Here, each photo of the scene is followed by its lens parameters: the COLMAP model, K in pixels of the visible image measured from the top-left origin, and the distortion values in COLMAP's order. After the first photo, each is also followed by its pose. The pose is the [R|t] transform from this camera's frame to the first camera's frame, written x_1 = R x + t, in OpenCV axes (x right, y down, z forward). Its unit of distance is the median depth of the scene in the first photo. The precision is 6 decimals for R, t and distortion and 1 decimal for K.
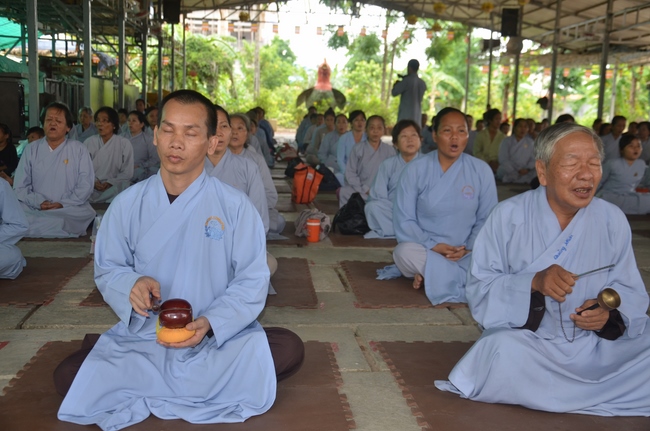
lens RADIAL K [[798.2, 0, 324.8], [0, 798.2, 215.5], [0, 0, 1]] dist [0.007727, 0.488882]
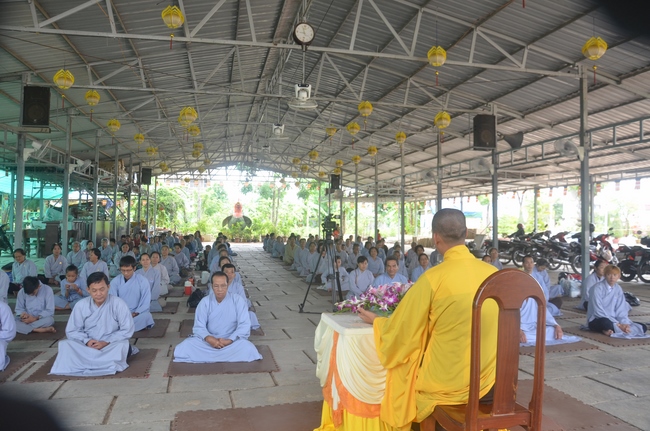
lens RADIAL K [[502.7, 0, 329.4], [0, 502.7, 217.2], [0, 0, 1]] dist [-0.156651, 0.121328]
pose [[0.988805, -0.017897, 0.148133, 0.034387], [0.038025, 0.990226, -0.134186, -0.004940], [-0.144284, 0.138317, 0.979822, -0.084715]]
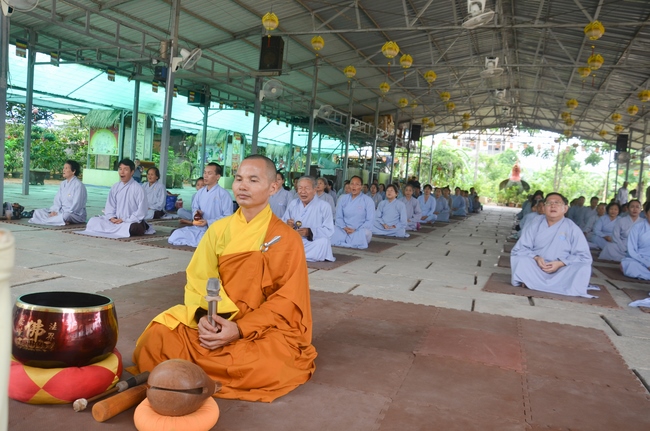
lens RADIAL K [[502.7, 0, 329.4], [0, 502.7, 217.2], [0, 0, 1]] dist [-0.156651, 0.121328]
pose [[0.898764, 0.065946, -0.433445, 0.101308], [-0.100287, 0.993335, -0.056819, 0.012622], [0.426809, 0.094536, 0.899387, -0.062478]]
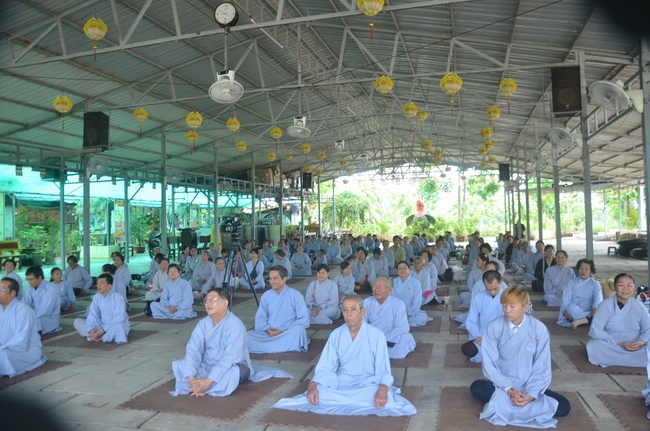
lens RADIAL K [[506.5, 0, 330.0], [0, 506.5, 216.7], [0, 0, 1]] dist [-0.158566, 0.132368]
pose [[0.941301, -0.059143, -0.332346, 0.174289], [0.011235, 0.989476, -0.144262, -0.007938], [0.337380, 0.132060, 0.932059, -0.029981]]
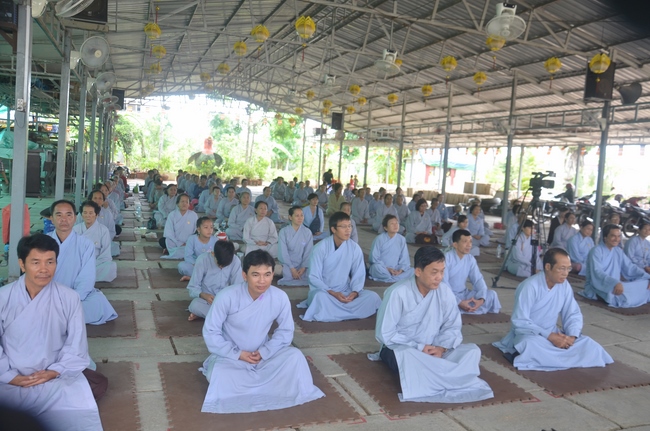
lens RADIAL K [[546.6, 0, 328.8], [0, 546.6, 215.6], [0, 0, 1]] dist [-0.133221, 0.172409]
pose [[0.960537, 0.011678, 0.277909, -0.066930], [-0.003720, 0.999568, -0.029145, -0.014250], [-0.278129, 0.026961, 0.960165, -0.029250]]
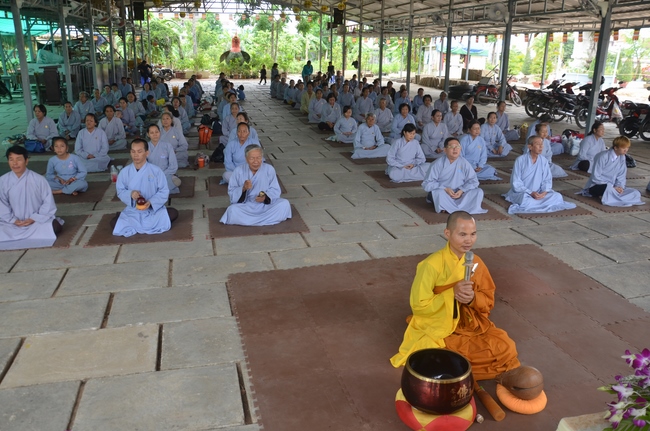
lens RADIAL K [[506.5, 0, 330.0], [0, 506.5, 216.7], [0, 0, 1]] dist [-0.158566, 0.132368]
pose [[0.987859, -0.058521, 0.143909, 0.023959], [0.029727, 0.980426, 0.194631, -0.017363], [-0.152482, -0.187990, 0.970262, -0.095642]]
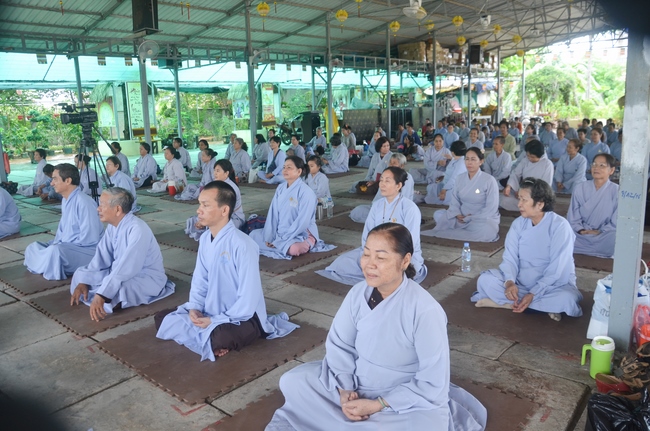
lens RADIAL K [[506.5, 0, 330.0], [0, 506.5, 216.7], [0, 0, 1]] dist [-0.158566, 0.132368]
pose [[0.687939, 0.090160, -0.720146, 0.246431], [-0.034390, 0.995189, 0.091743, -0.017250], [0.724953, -0.038348, 0.687730, 0.094898]]
